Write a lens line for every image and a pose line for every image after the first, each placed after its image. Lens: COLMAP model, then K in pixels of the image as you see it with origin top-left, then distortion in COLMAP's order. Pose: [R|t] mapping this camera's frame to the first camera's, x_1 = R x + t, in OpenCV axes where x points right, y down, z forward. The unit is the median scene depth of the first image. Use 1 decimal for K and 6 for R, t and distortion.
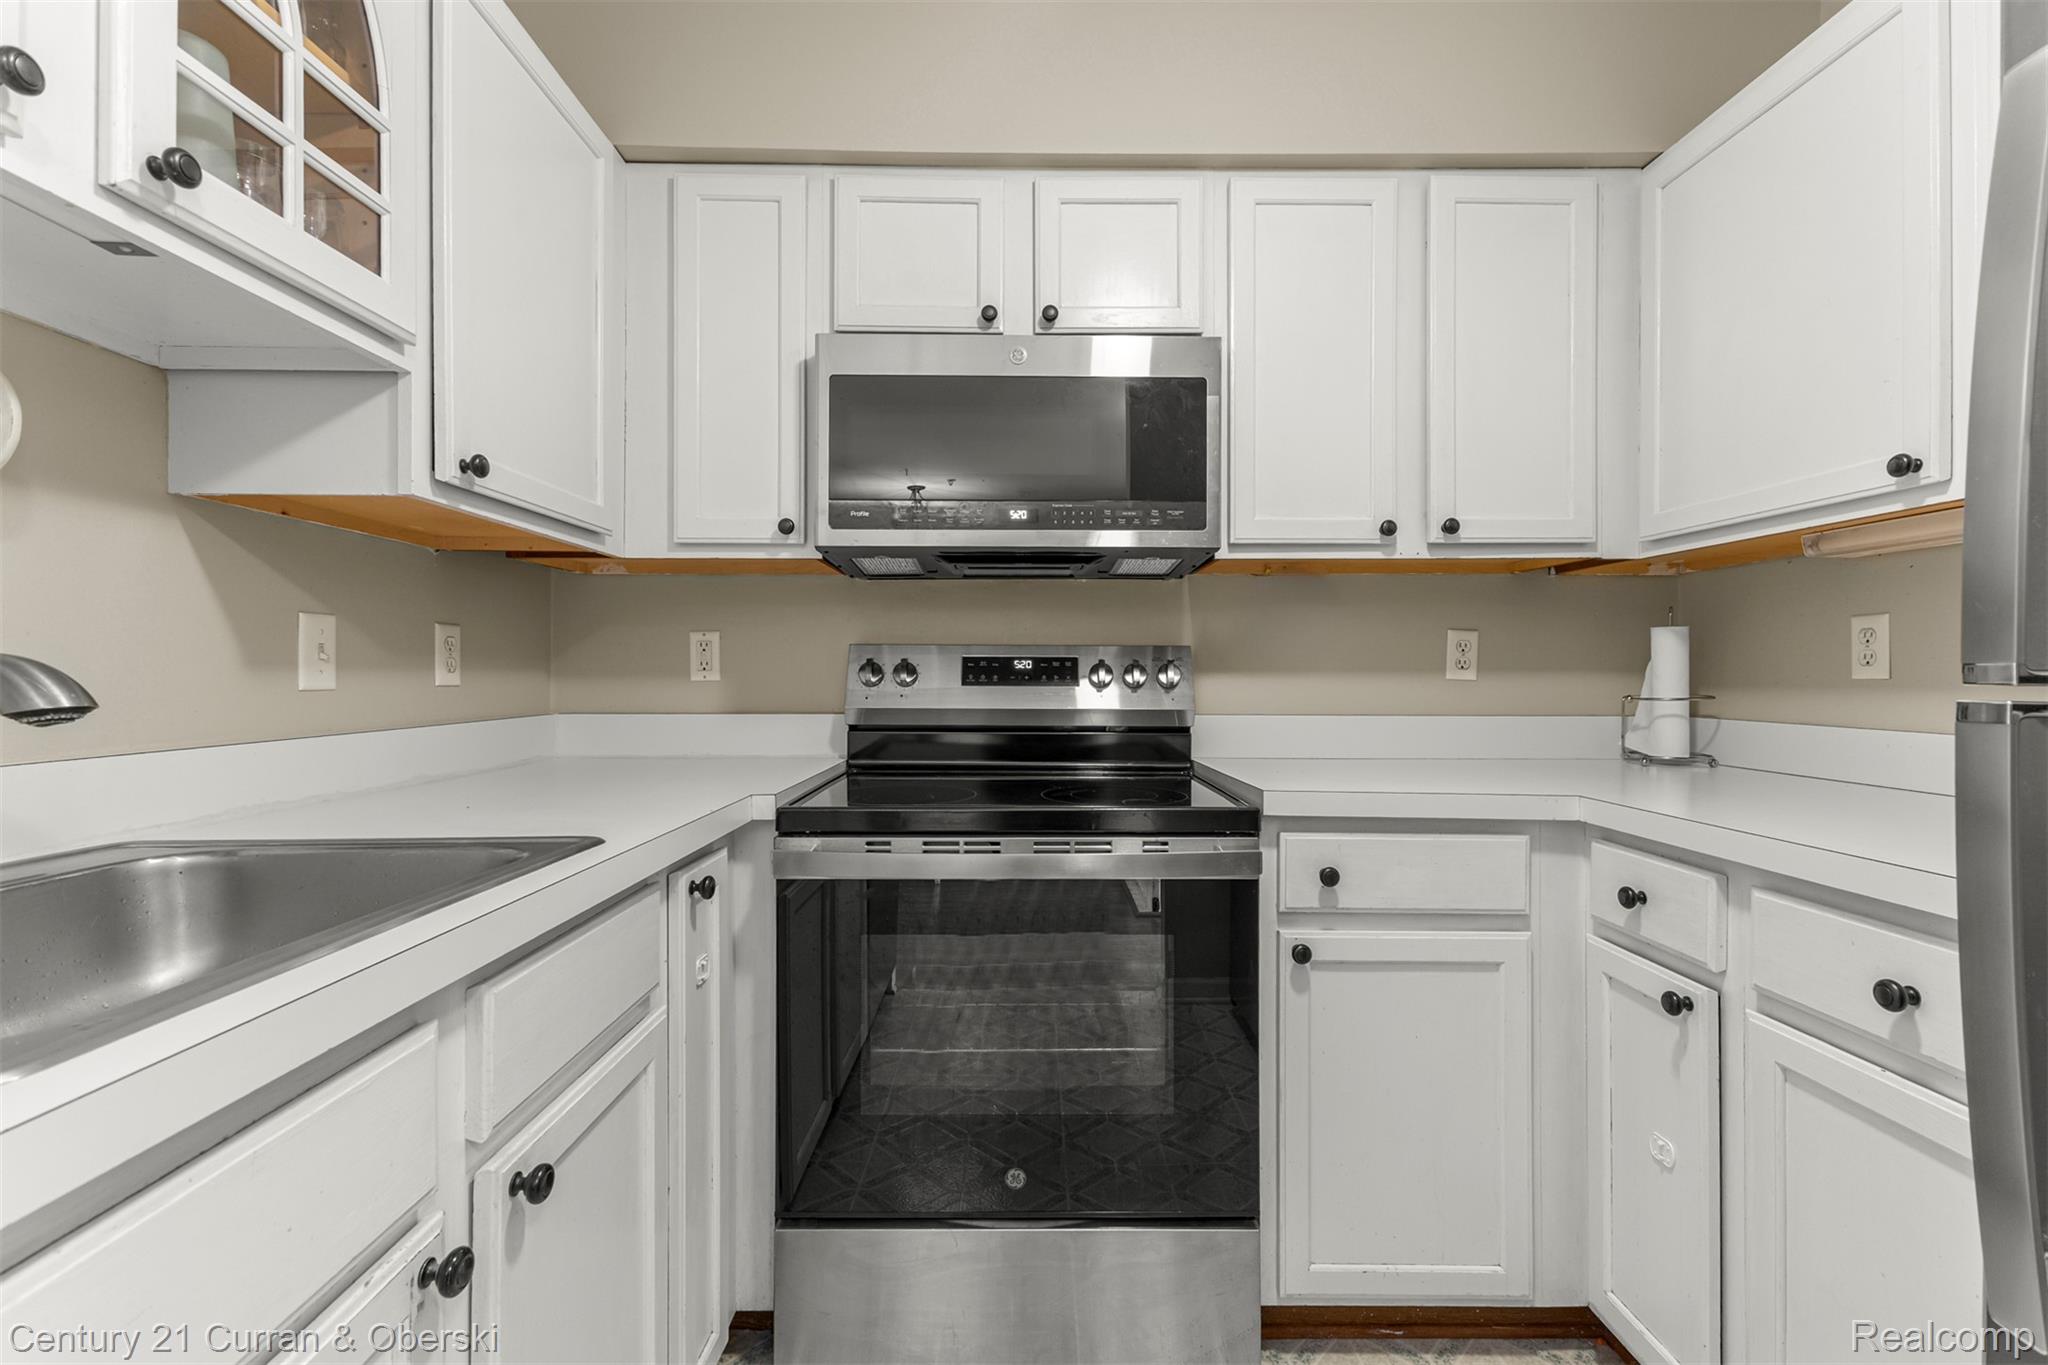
lens RADIAL K [[890.9, 0, 1023.3], [0, 890.9, 670.6], [0, 0, 1]] dist [0.011604, -0.003034]
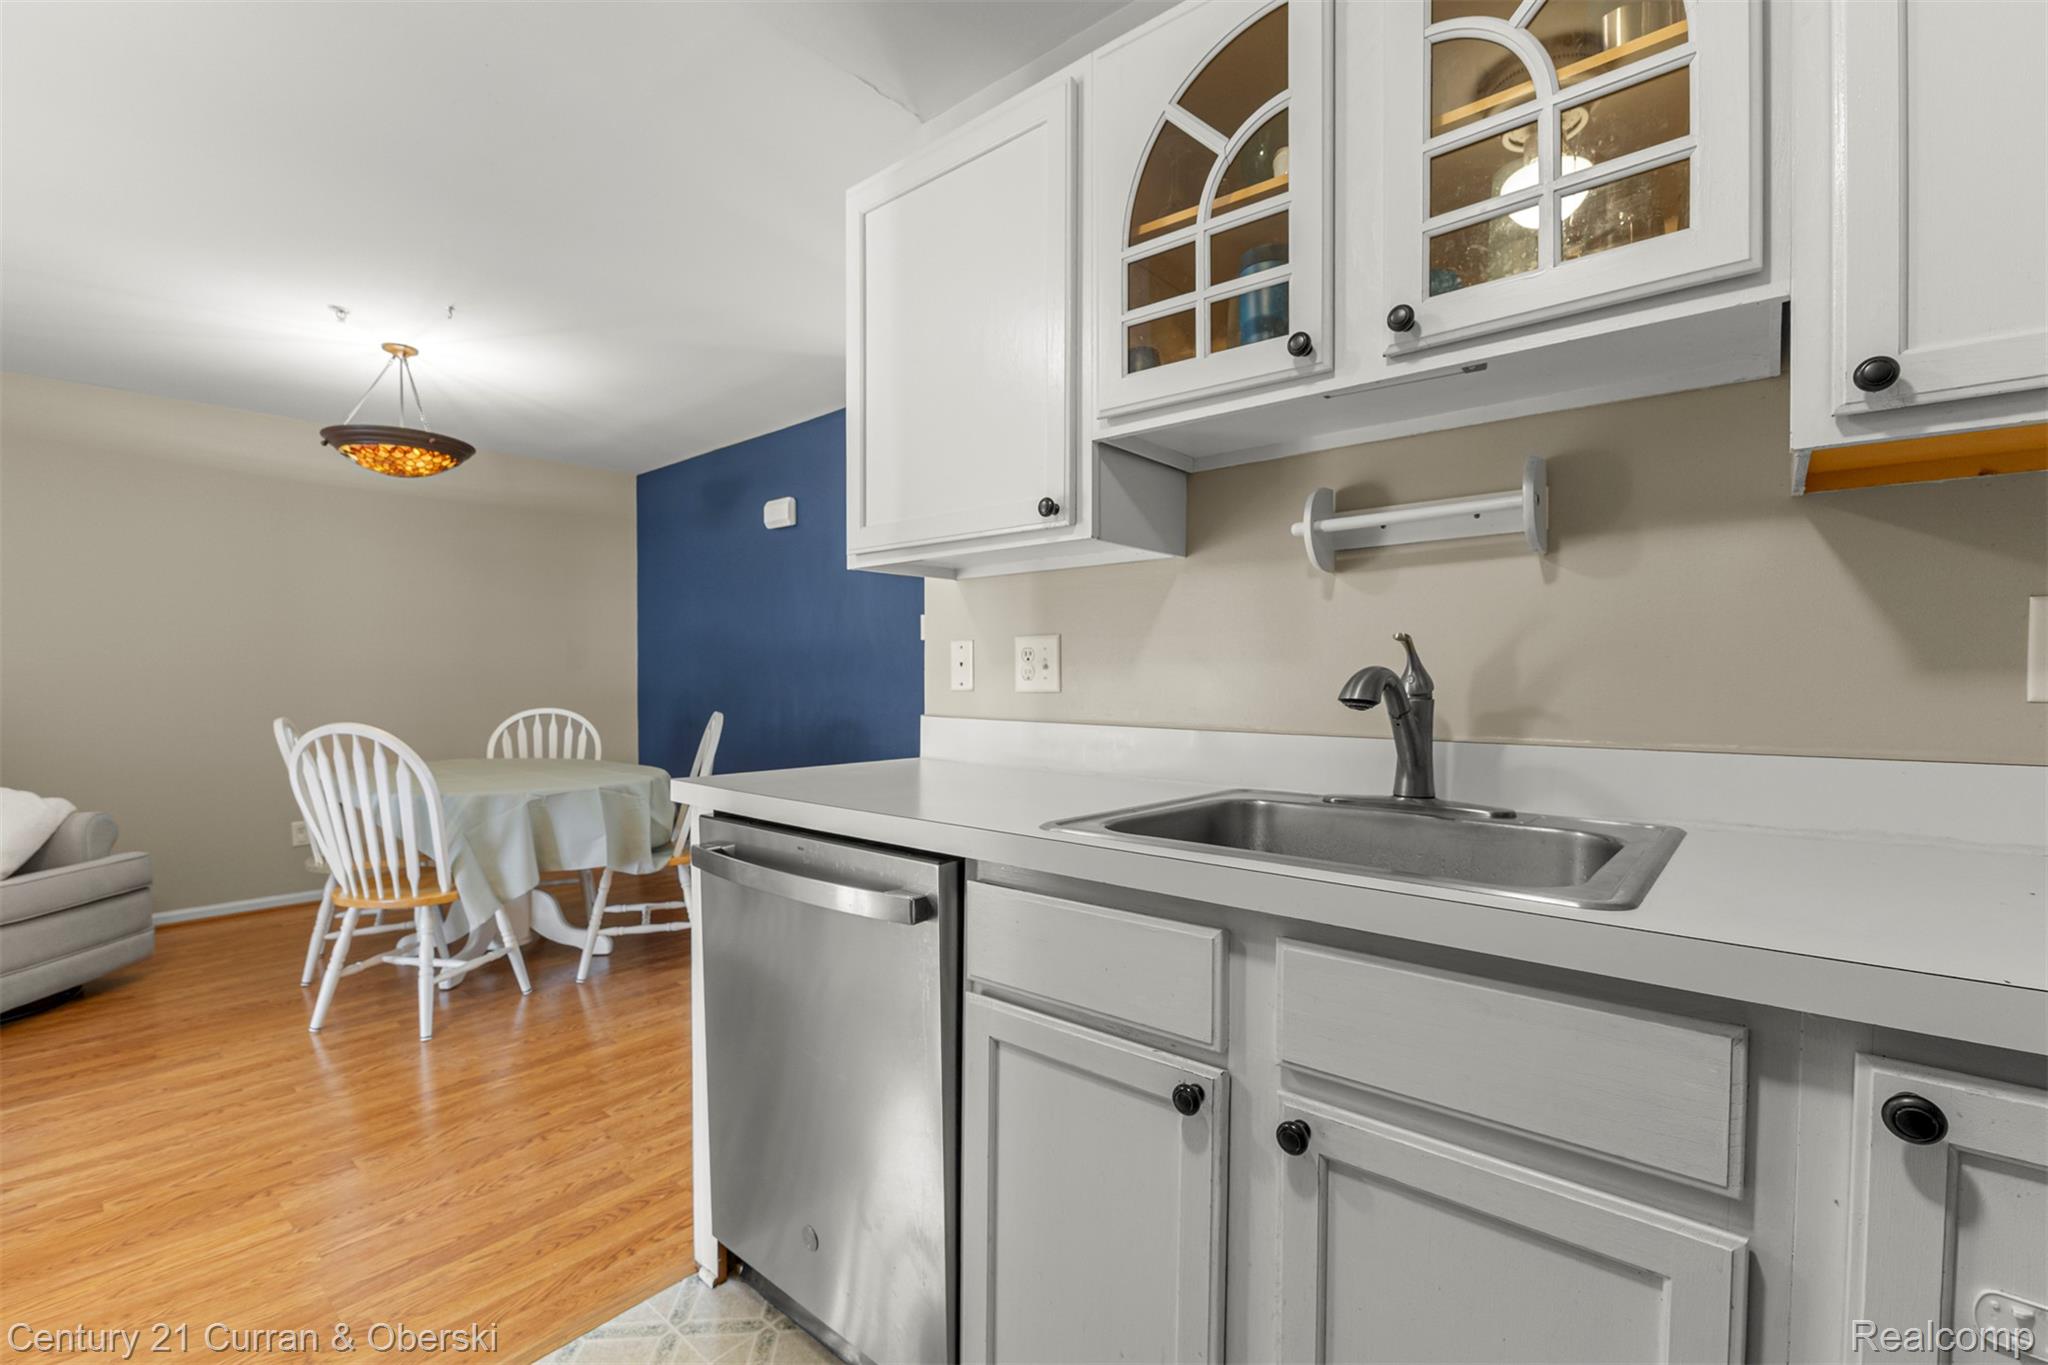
lens RADIAL K [[890.9, 0, 1027.3], [0, 890.9, 691.7], [0, 0, 1]] dist [0.011604, -0.003034]
pose [[-0.638272, 0.004545, -0.769797, 0.279925], [-0.001925, 0.999970, 0.007499, 0.009299], [0.769808, 0.006268, -0.638244, 0.775242]]
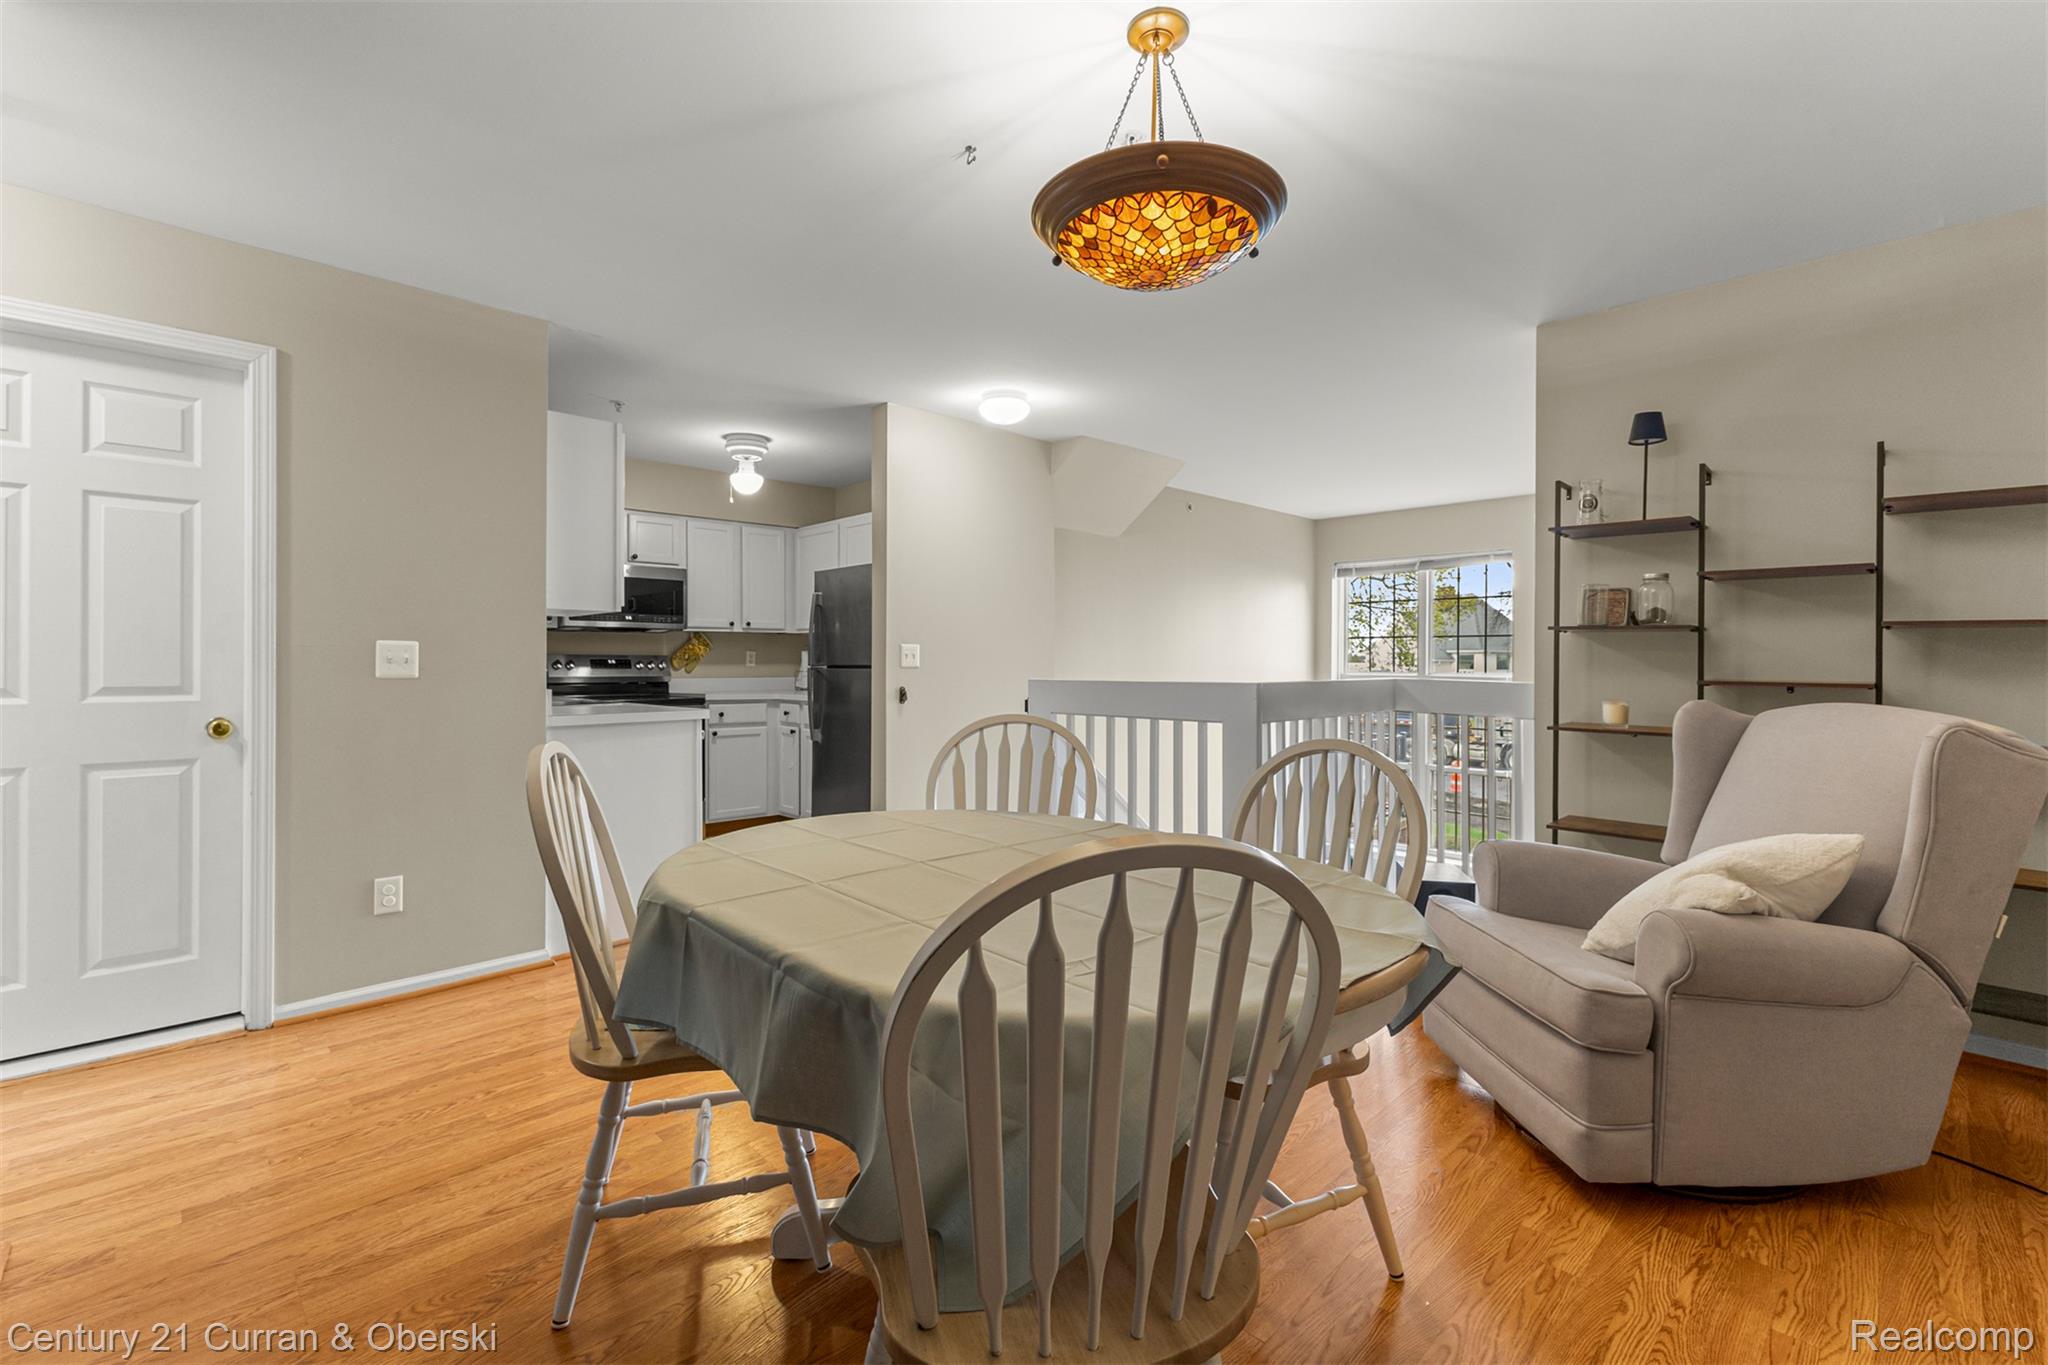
lens RADIAL K [[890.9, 0, 1009.7], [0, 890.9, 665.8], [0, 0, 1]] dist [0.011604, -0.003034]
pose [[0.735357, -0.003822, 0.677669, -1.418684], [0.001382, 0.999990, 0.004141, -0.005953], [-0.677679, -0.002108, 0.735355, -2.826710]]
